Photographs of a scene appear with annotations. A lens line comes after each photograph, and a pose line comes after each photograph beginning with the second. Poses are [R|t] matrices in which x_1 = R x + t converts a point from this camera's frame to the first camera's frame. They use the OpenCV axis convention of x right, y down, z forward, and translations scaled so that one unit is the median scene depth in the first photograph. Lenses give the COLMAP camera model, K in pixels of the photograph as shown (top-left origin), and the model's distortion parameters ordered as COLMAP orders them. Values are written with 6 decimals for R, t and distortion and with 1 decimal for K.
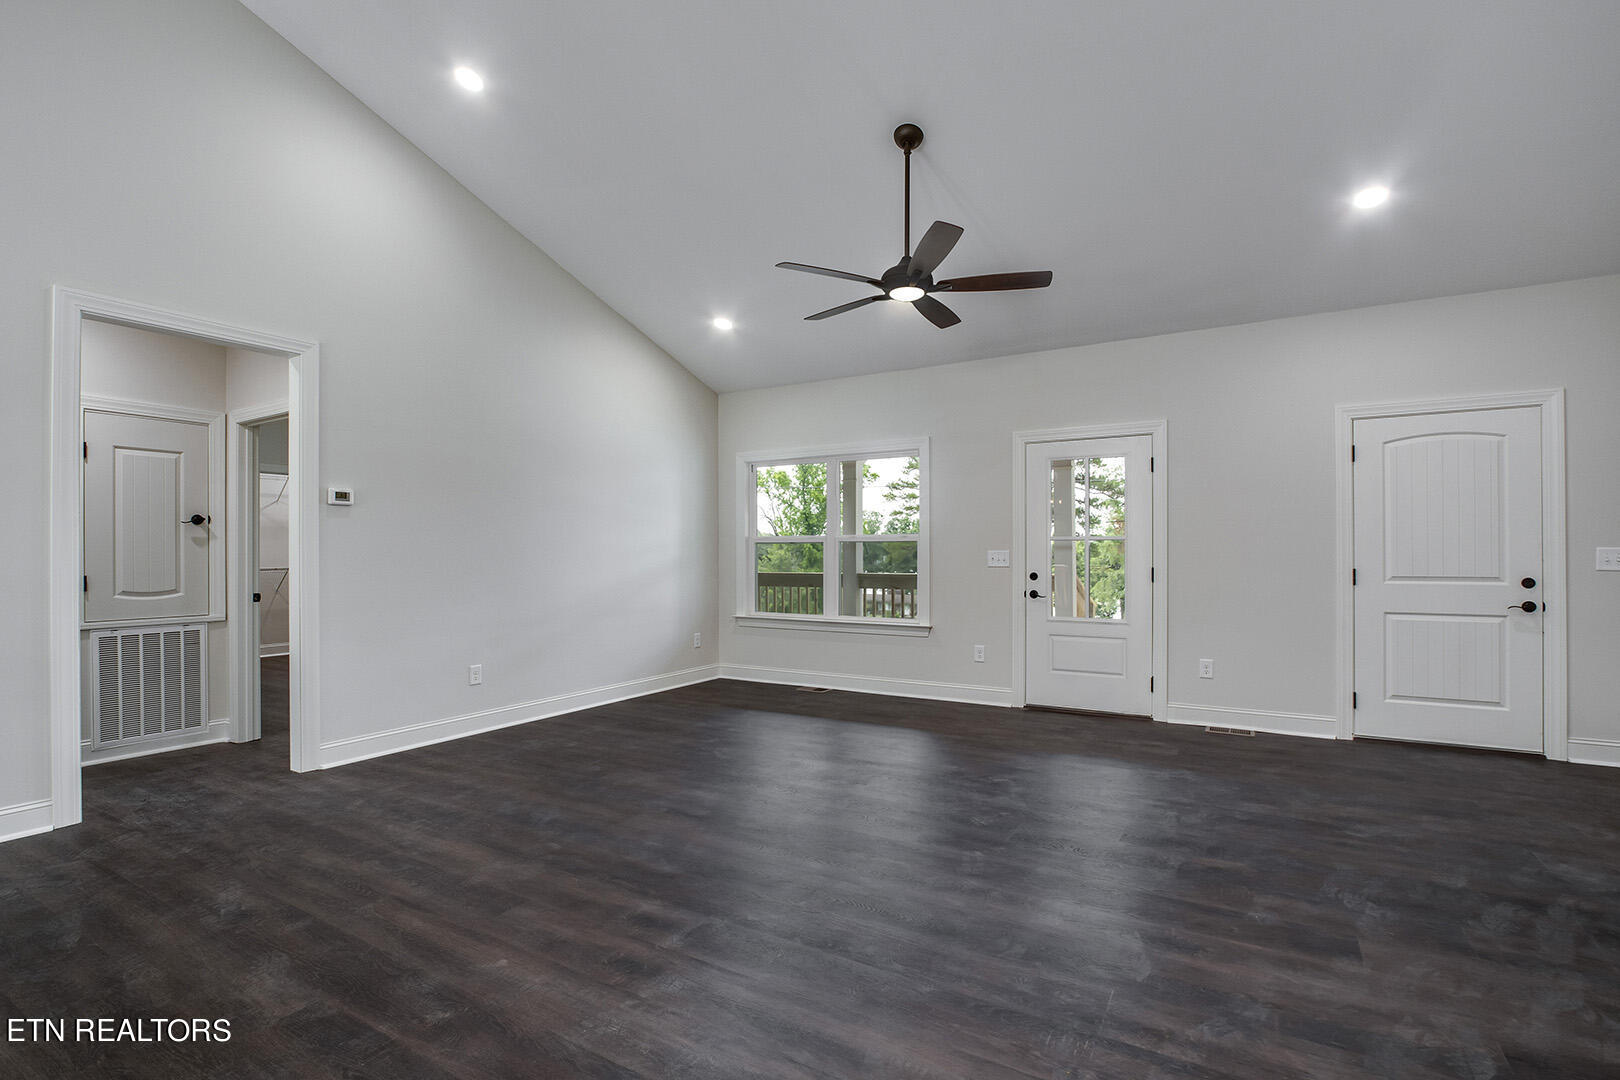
lens RADIAL K [[756.6, 0, 815.1], [0, 756.6, 543.8], [0, 0, 1]] dist [-0.018457, 0.000729]
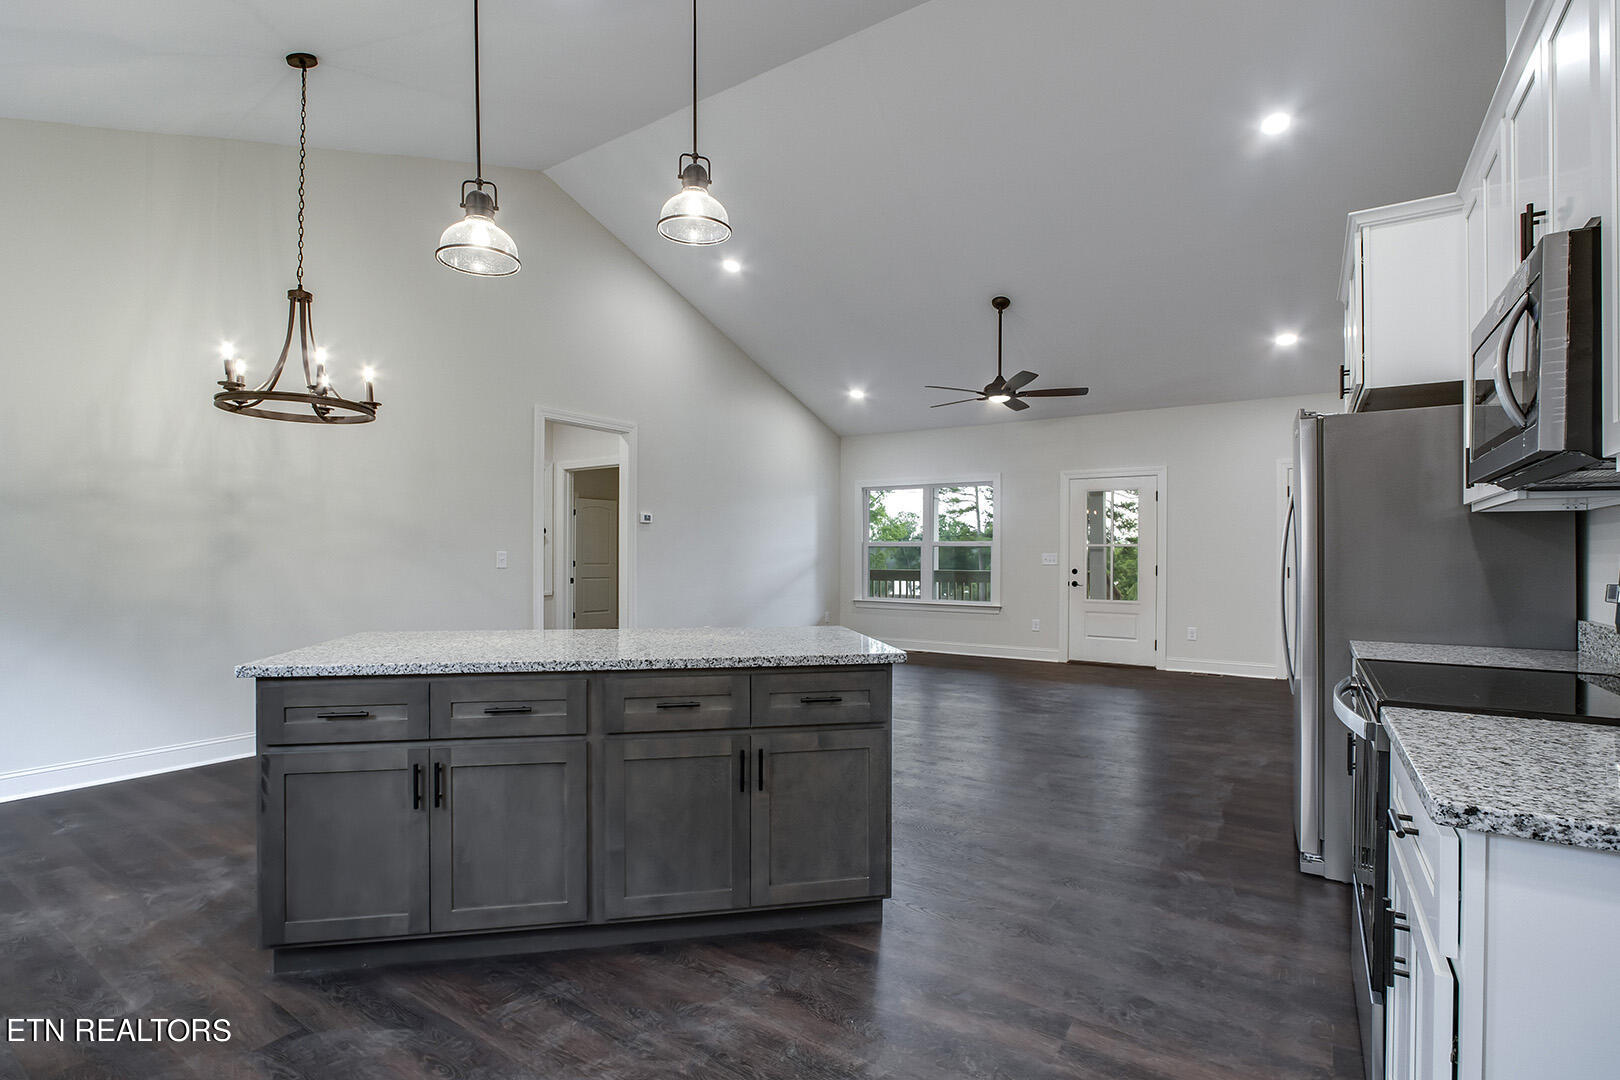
lens RADIAL K [[756.6, 0, 818.4], [0, 756.6, 551.8], [0, 0, 1]] dist [-0.018457, 0.000729]
pose [[0.999123, 0.005465, -0.041503, -0.195652], [-0.005066, 0.999940, 0.009725, -0.008251], [0.041554, -0.009506, 0.999091, -0.643479]]
